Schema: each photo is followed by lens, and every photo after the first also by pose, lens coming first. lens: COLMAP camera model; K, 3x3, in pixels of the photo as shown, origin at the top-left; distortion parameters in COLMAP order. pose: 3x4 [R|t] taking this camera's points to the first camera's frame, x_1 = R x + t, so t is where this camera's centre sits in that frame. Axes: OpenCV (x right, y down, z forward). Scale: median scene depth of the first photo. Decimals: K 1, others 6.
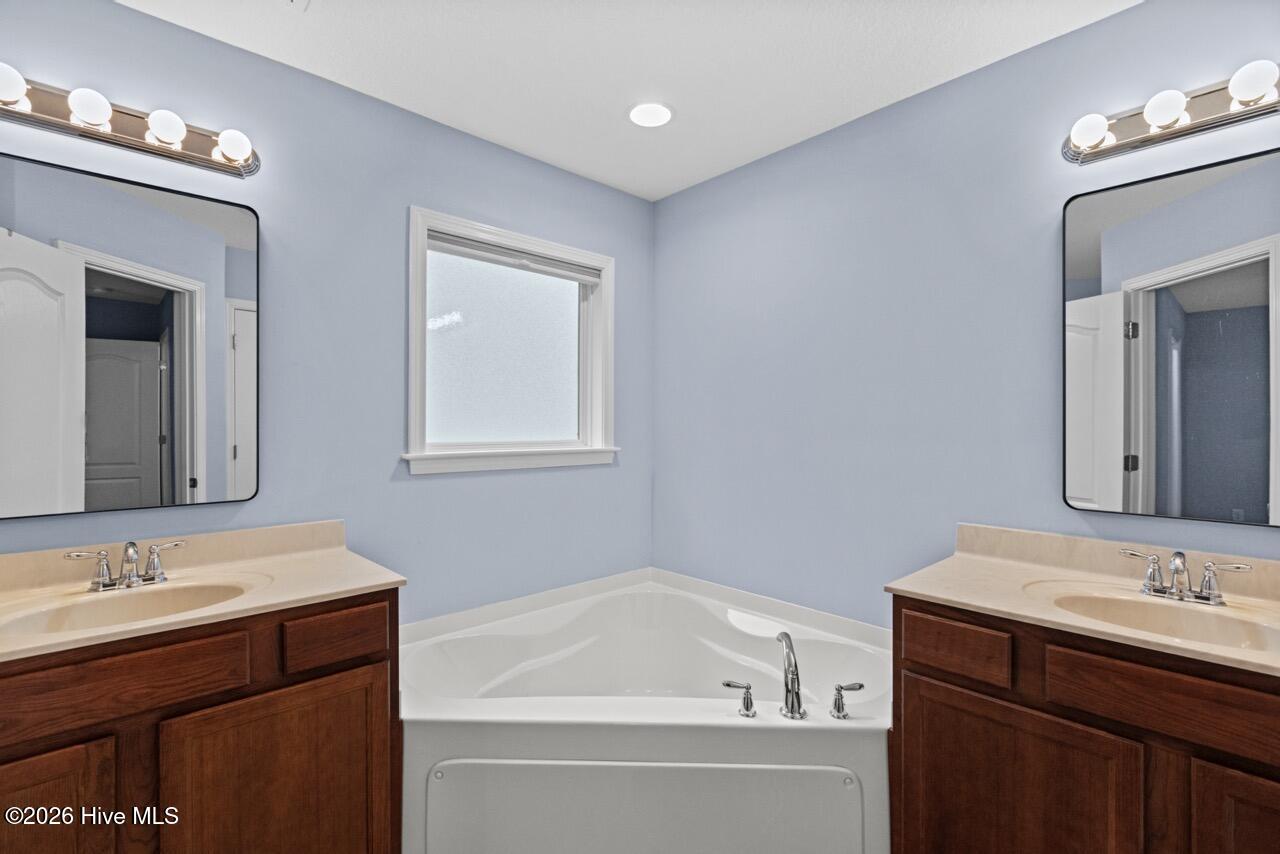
lens RADIAL K [[573.4, 0, 643.9], [0, 573.4, 424.5], [0, 0, 1]] dist [-0.003462, -0.000319]
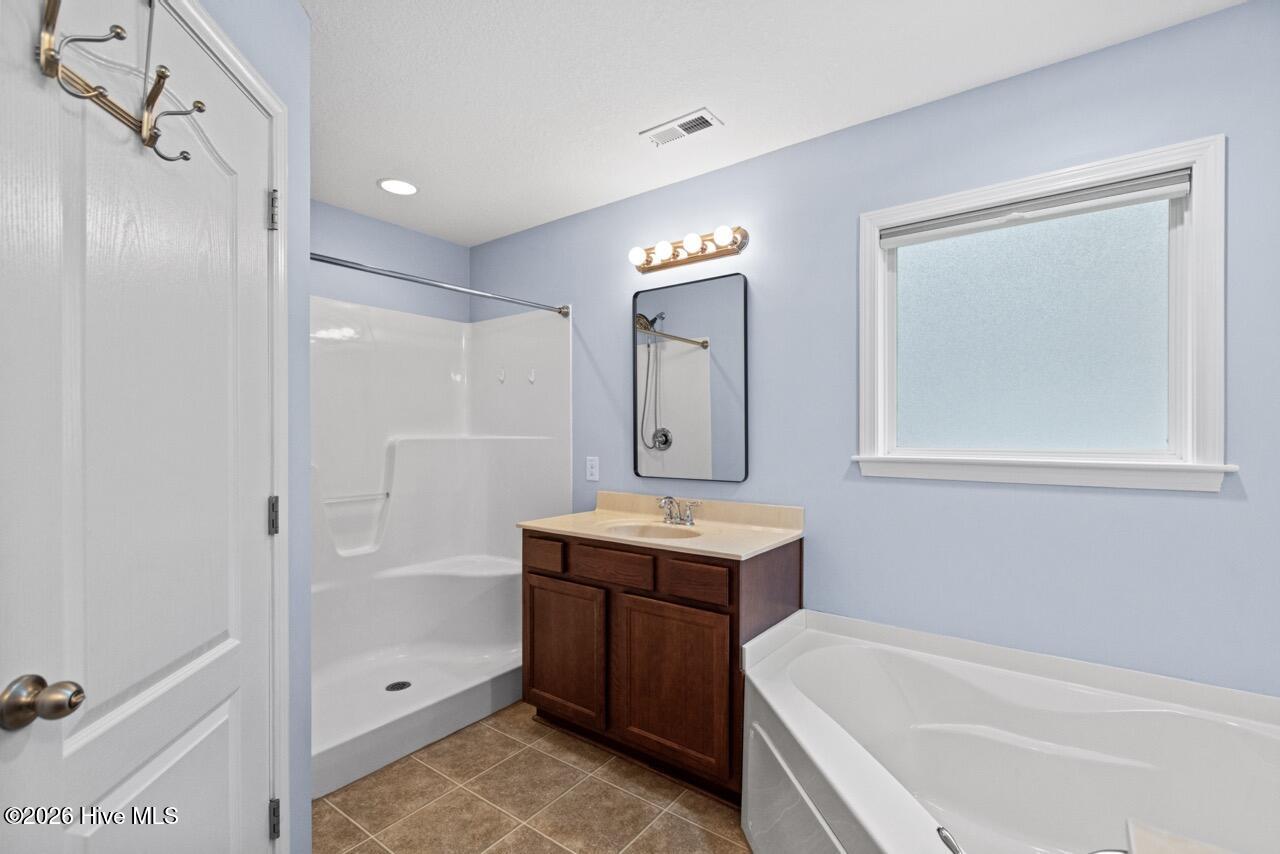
lens RADIAL K [[573.4, 0, 639.2], [0, 573.4, 431.3], [0, 0, 1]] dist [-0.003462, -0.000319]
pose [[0.168876, -0.000872, -0.985637, 0.548504], [0.002609, 0.999997, -0.000438, 0.007194], [0.985634, -0.002498, 0.168878, 0.437403]]
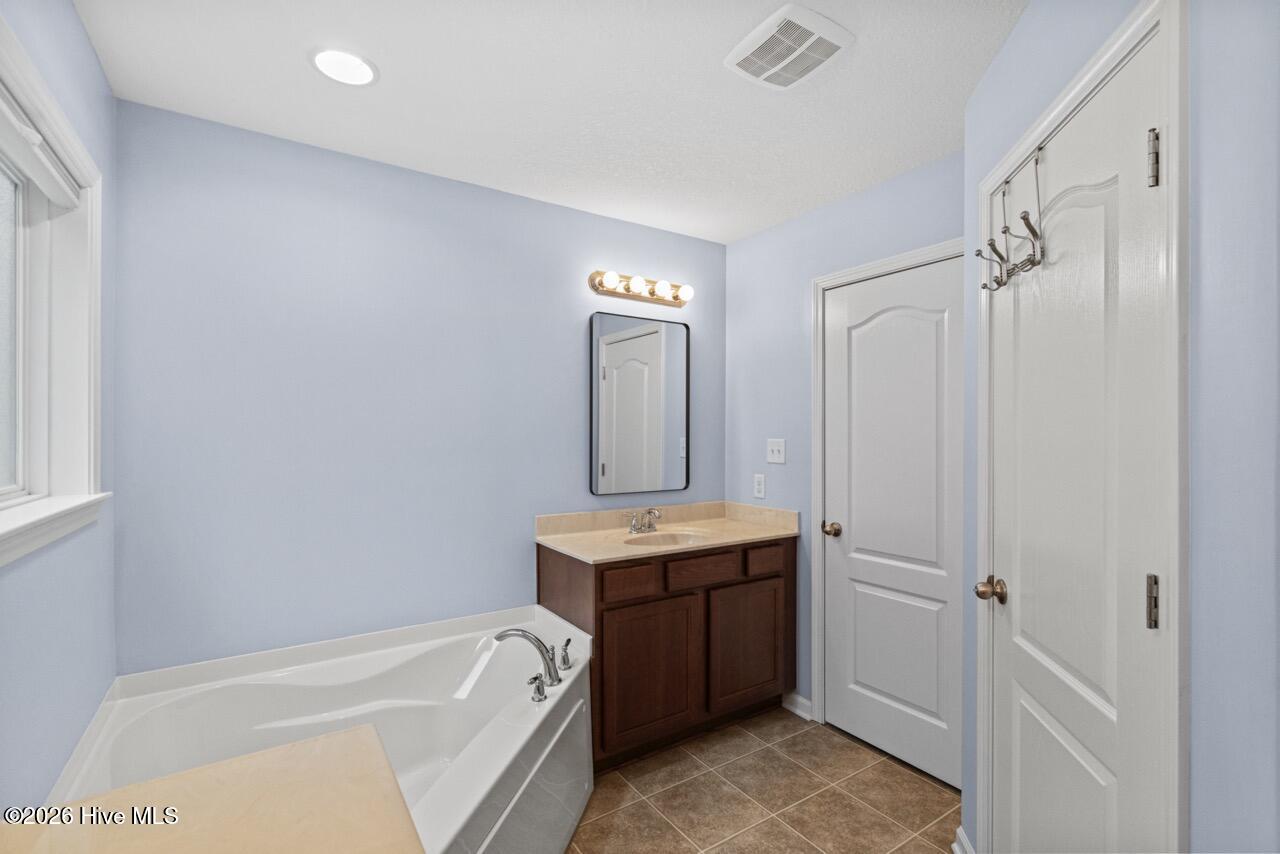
lens RADIAL K [[573.4, 0, 632.8], [0, 573.4, 431.7], [0, 0, 1]] dist [-0.003462, -0.000319]
pose [[0.182859, 0.009744, 0.983091, -0.700887], [0.006562, 0.999917, -0.011131, -0.014669], [-0.983117, 0.008486, 0.182780, 0.453386]]
